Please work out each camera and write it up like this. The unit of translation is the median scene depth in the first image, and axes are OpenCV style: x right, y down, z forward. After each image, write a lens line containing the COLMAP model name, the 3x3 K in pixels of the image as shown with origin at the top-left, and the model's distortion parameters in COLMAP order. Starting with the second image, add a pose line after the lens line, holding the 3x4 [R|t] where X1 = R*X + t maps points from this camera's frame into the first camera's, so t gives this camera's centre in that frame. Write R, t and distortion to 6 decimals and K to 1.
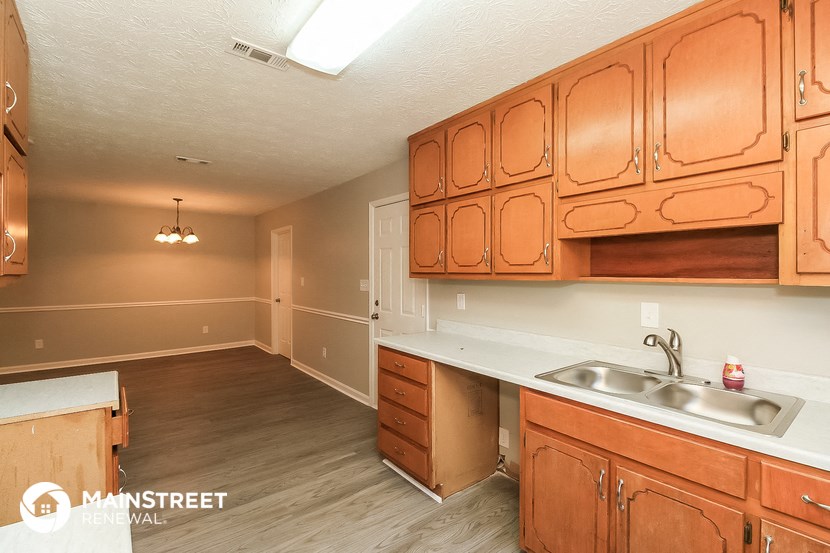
lens RADIAL K [[383.2, 0, 412.1], [0, 383.2, 273.3], [0, 0, 1]] dist [0.001400, -0.000011]
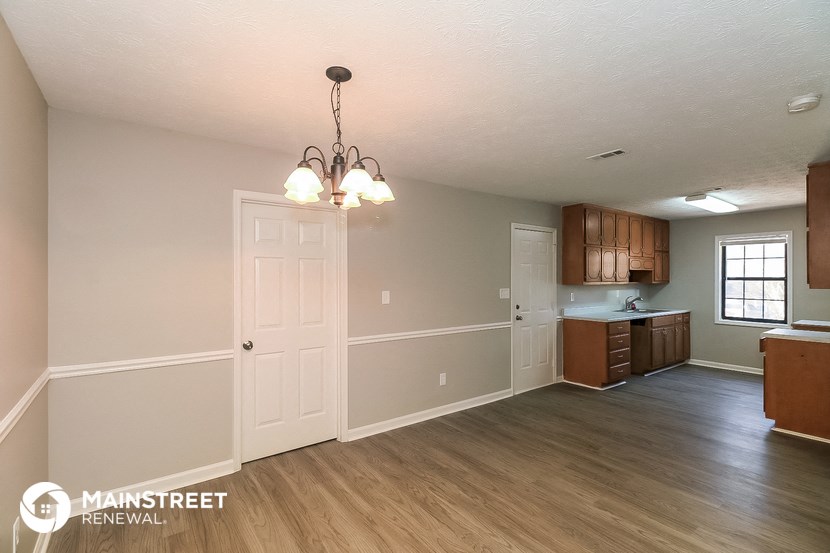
lens RADIAL K [[383.2, 0, 412.1], [0, 383.2, 273.3], [0, 0, 1]] dist [0.001400, -0.000011]
pose [[0.037518, 0.009128, 0.999254, -1.314438], [0.006614, 0.999934, -0.009383, -0.020581], [-0.999274, 0.006962, 0.037456, 1.272560]]
